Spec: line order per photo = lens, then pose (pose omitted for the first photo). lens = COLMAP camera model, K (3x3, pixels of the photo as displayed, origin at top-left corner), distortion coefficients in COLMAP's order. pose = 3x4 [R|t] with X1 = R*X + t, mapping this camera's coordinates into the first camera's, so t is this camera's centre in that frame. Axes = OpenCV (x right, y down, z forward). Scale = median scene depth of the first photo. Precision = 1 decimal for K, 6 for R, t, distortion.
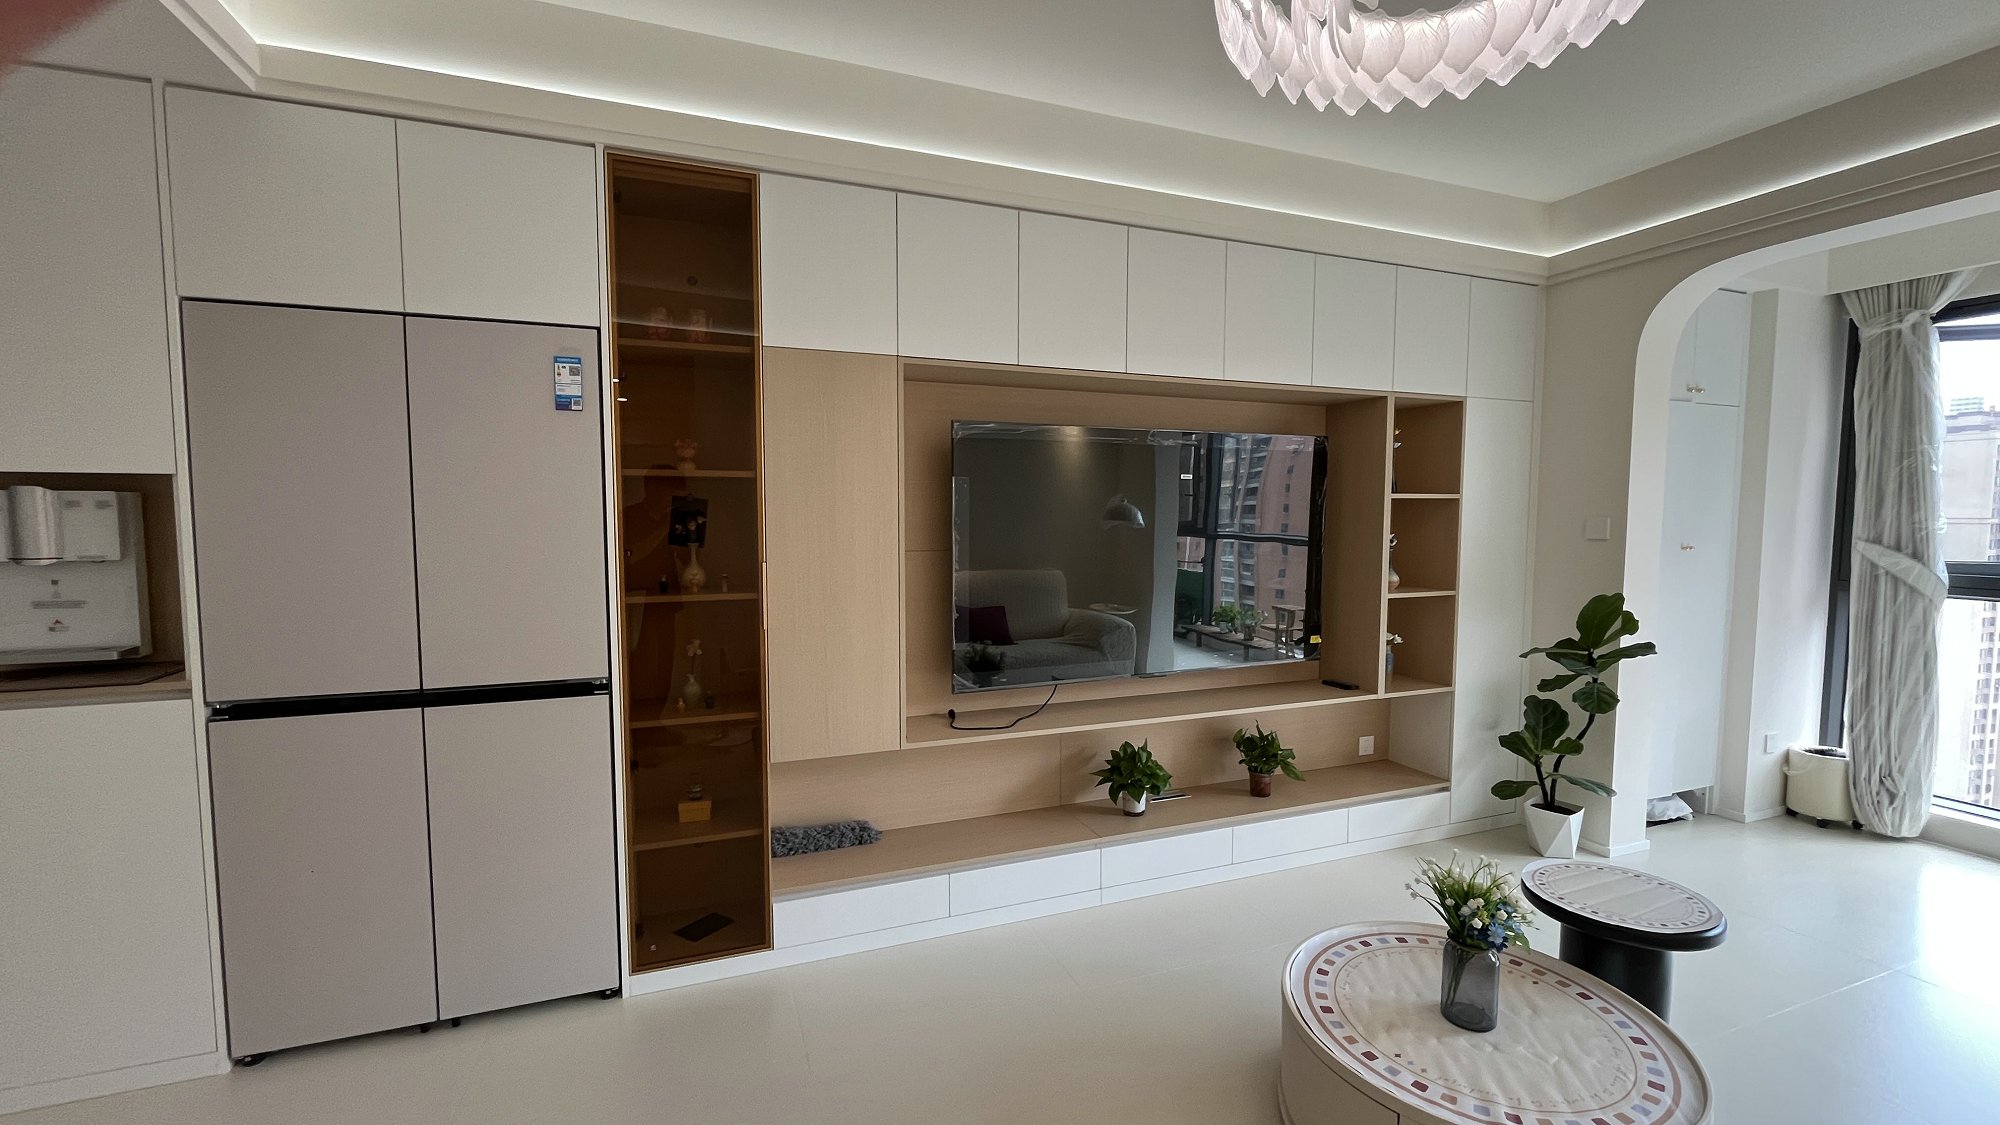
lens RADIAL K [[809.8, 0, 998.6], [0, 809.8, 568.0], [0, 0, 1]] dist [-0.002582, -0.000164]
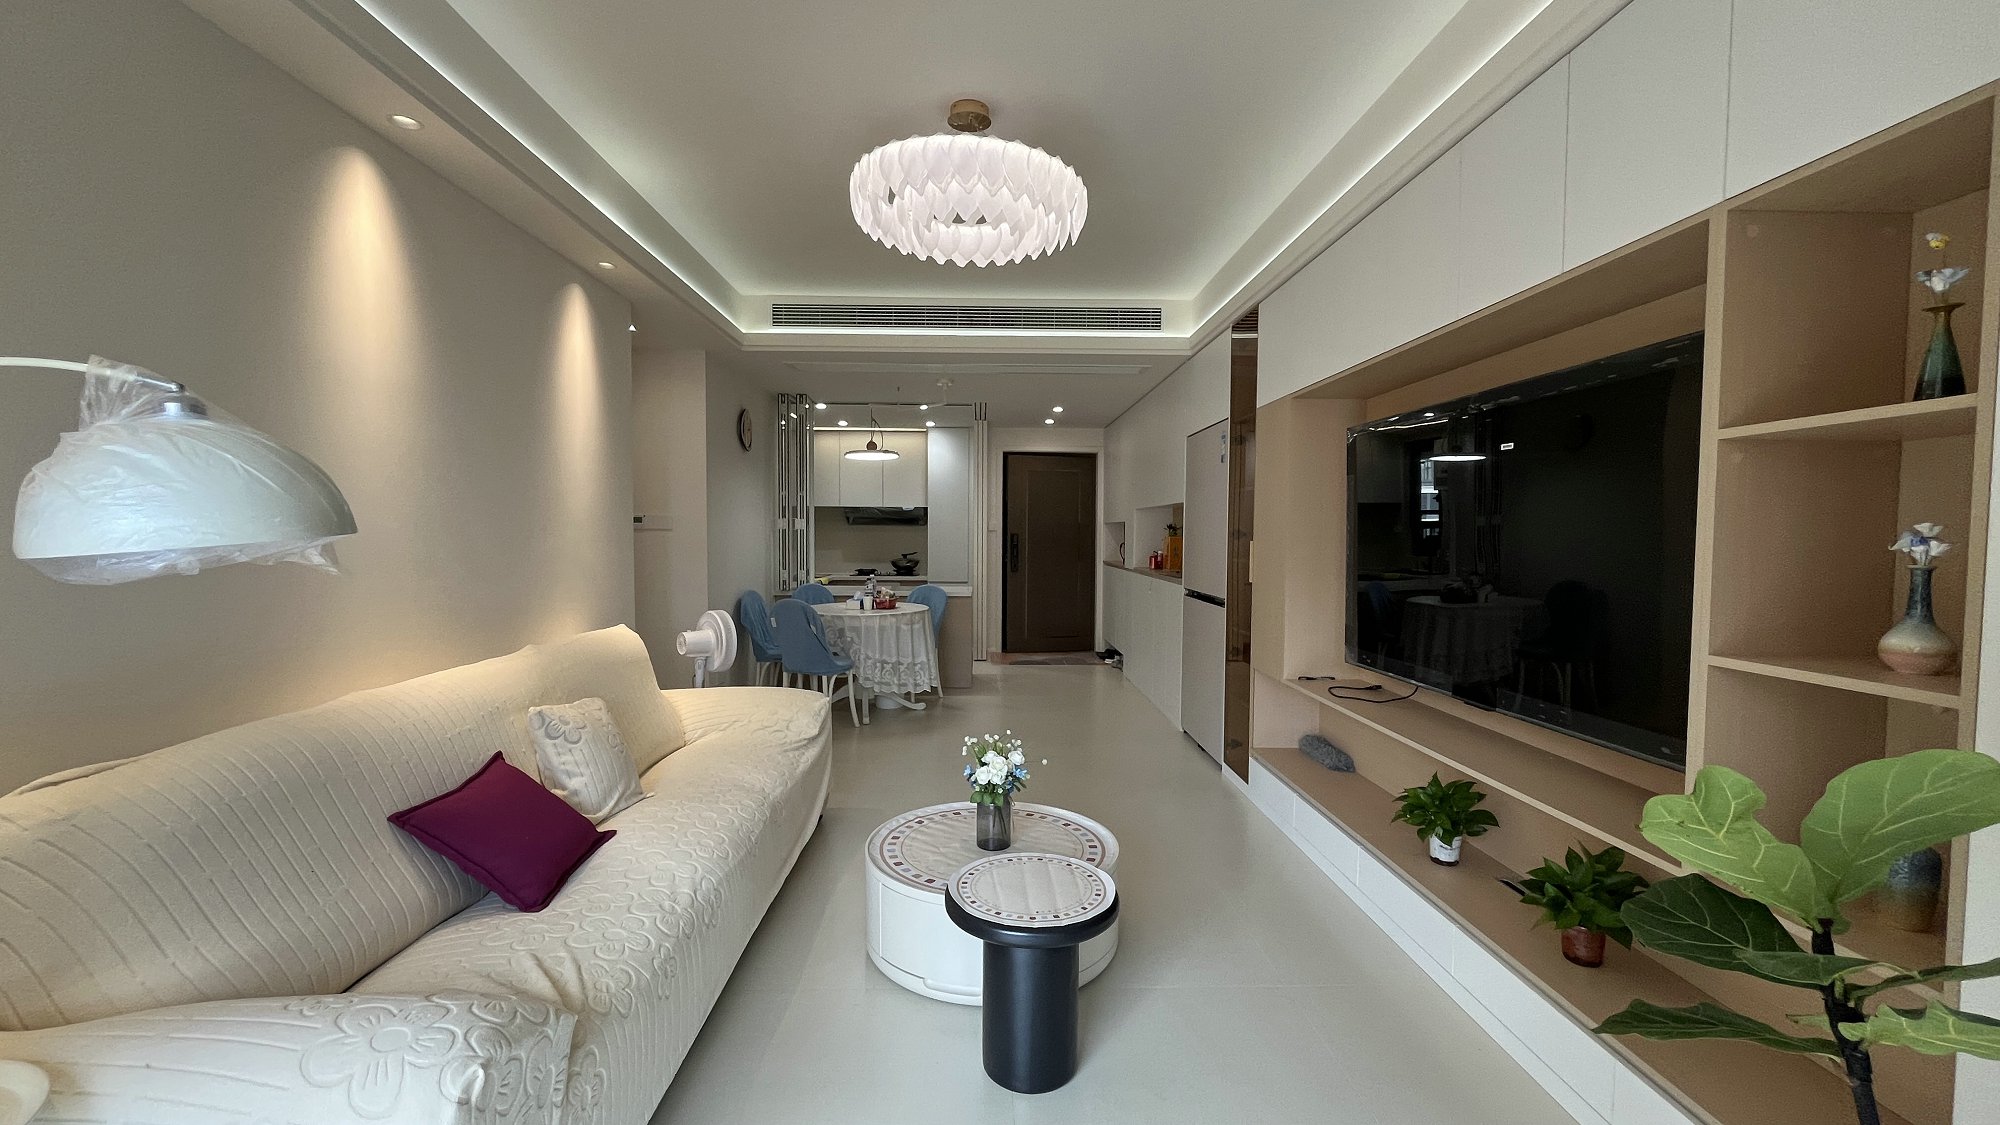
lens RADIAL K [[809.8, 0, 998.6], [0, 809.8, 568.0], [0, 0, 1]] dist [-0.002582, -0.000164]
pose [[-0.332971, 0.038031, -0.942170, 1.026422], [-0.068902, 0.995534, 0.064536, -0.016971], [0.940416, 0.086406, -0.328864, 0.769084]]
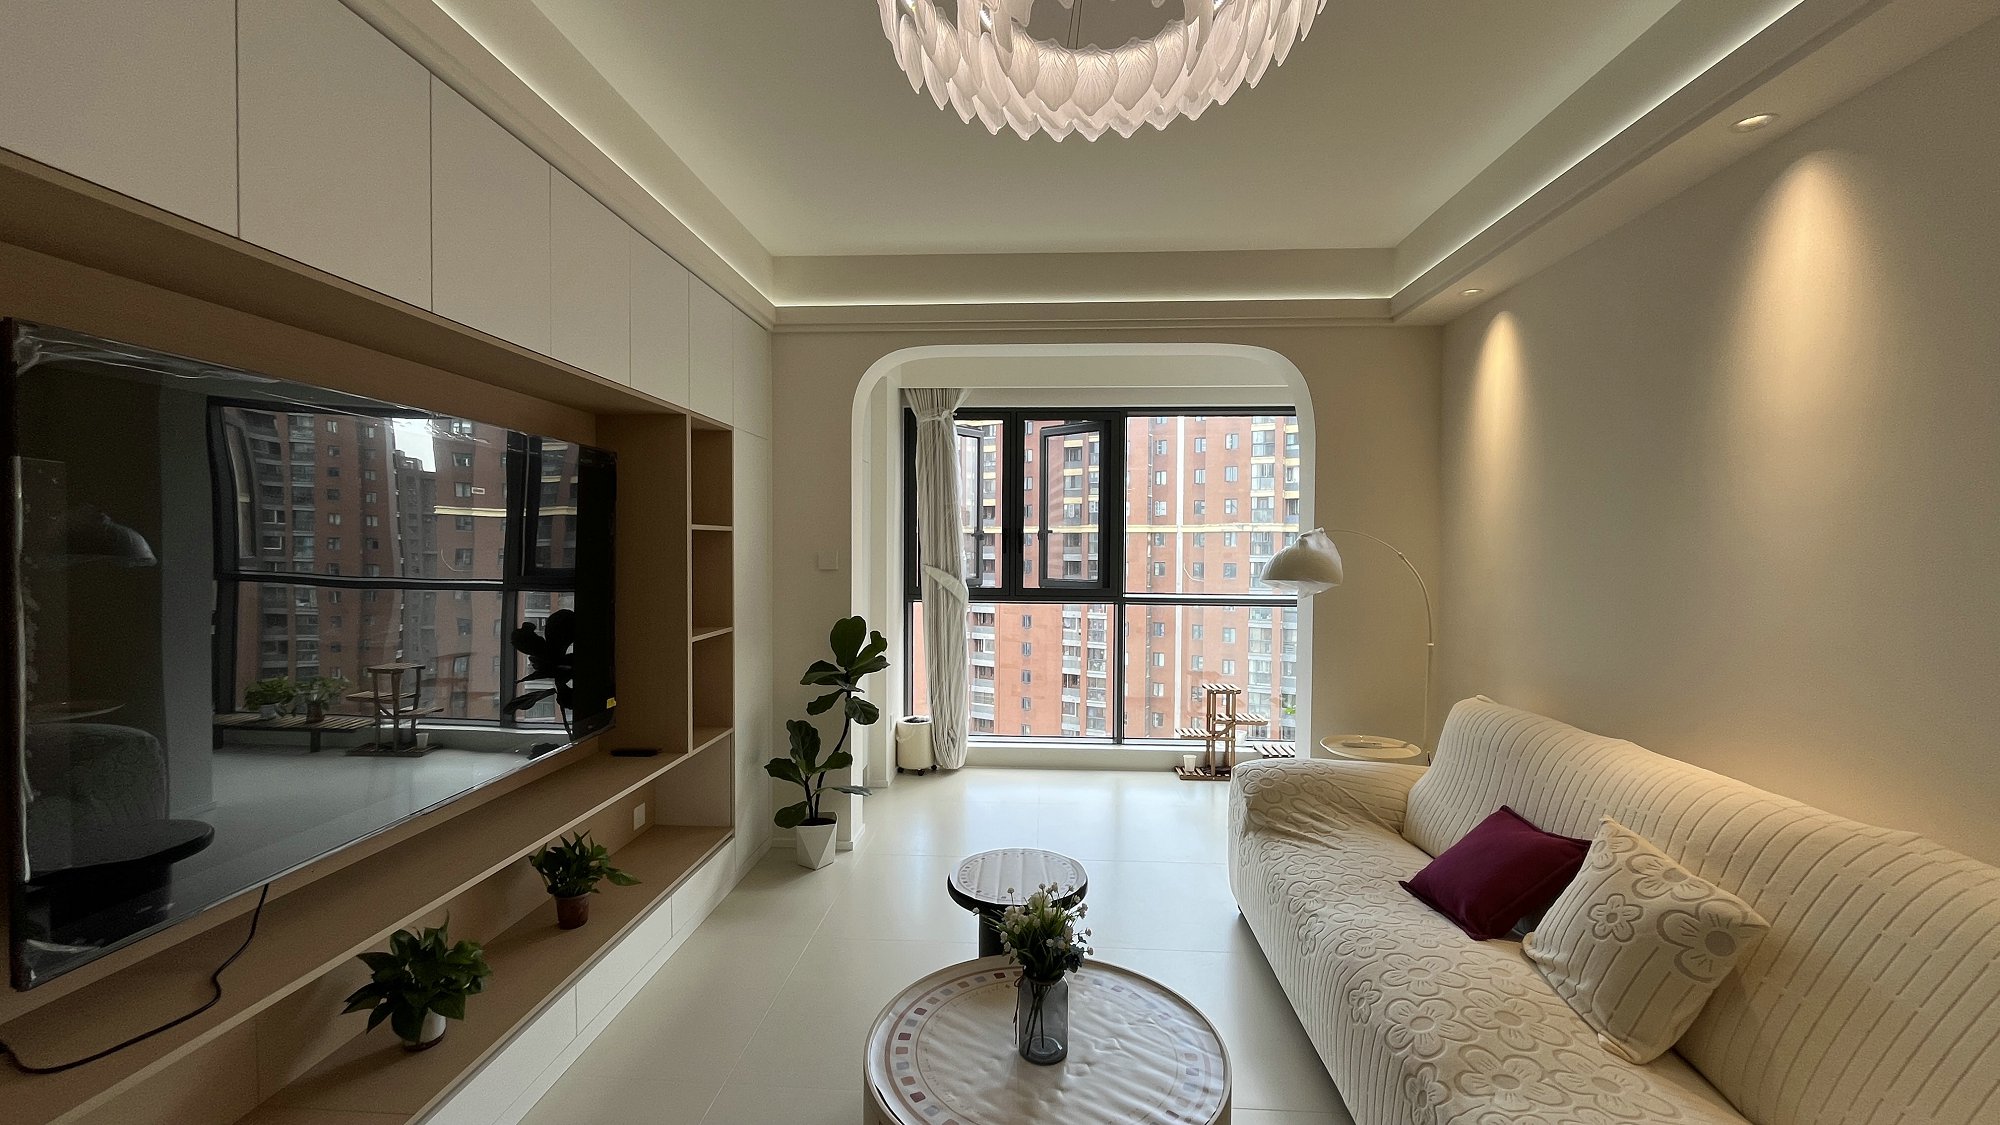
lens RADIAL K [[809.8, 0, 998.6], [0, 809.8, 568.0], [0, 0, 1]] dist [-0.002582, -0.000164]
pose [[0.412295, -0.022837, 0.910764, -0.183250], [0.056789, 0.998386, -0.000674, -0.023733], [-0.909279, 0.052000, 0.412927, 0.322601]]
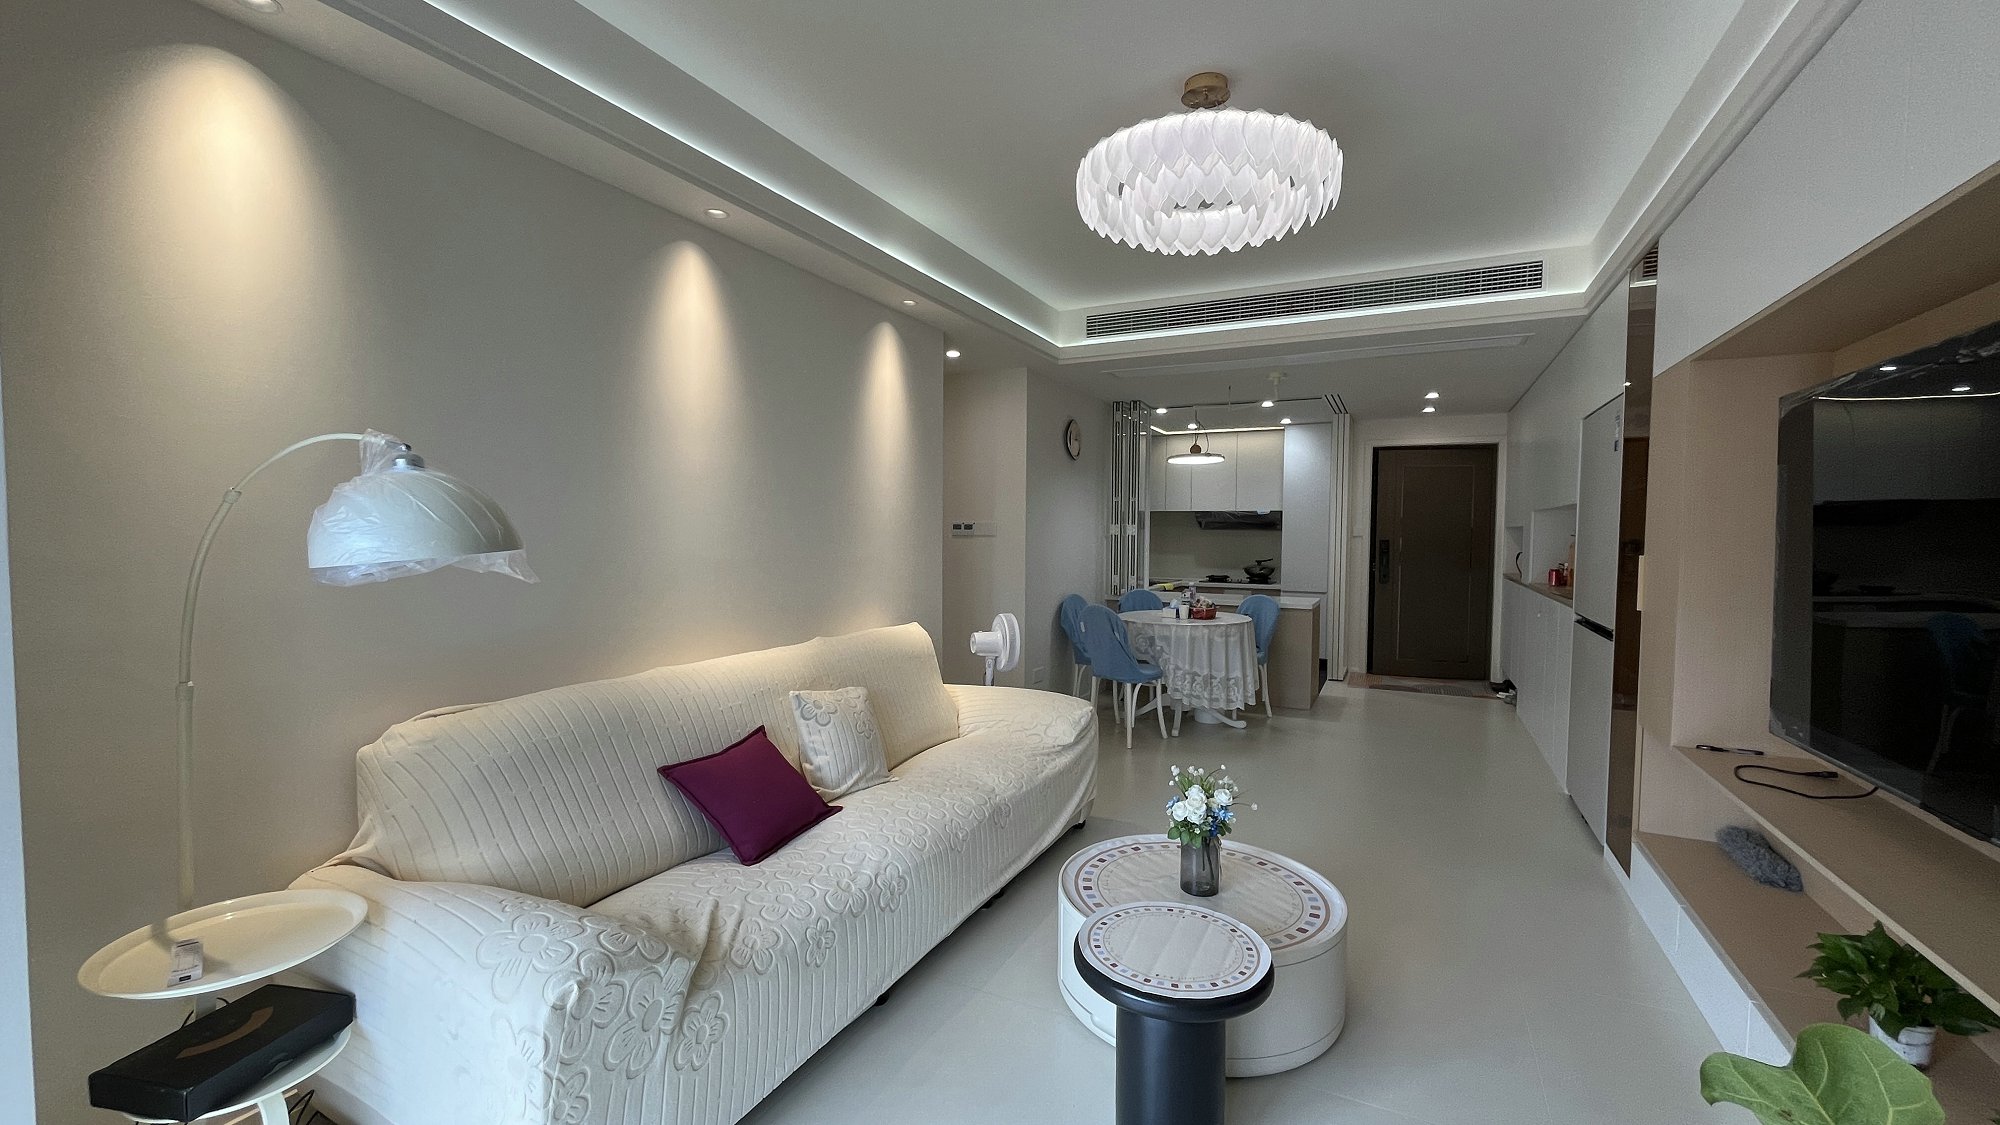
lens RADIAL K [[809.8, 0, 998.6], [0, 809.8, 568.0], [0, 0, 1]] dist [-0.002582, -0.000164]
pose [[-0.738879, 0.022992, -0.673446, 0.904481], [-0.053294, 0.994293, 0.092418, -0.035949], [0.671727, 0.104176, -0.733437, 0.902002]]
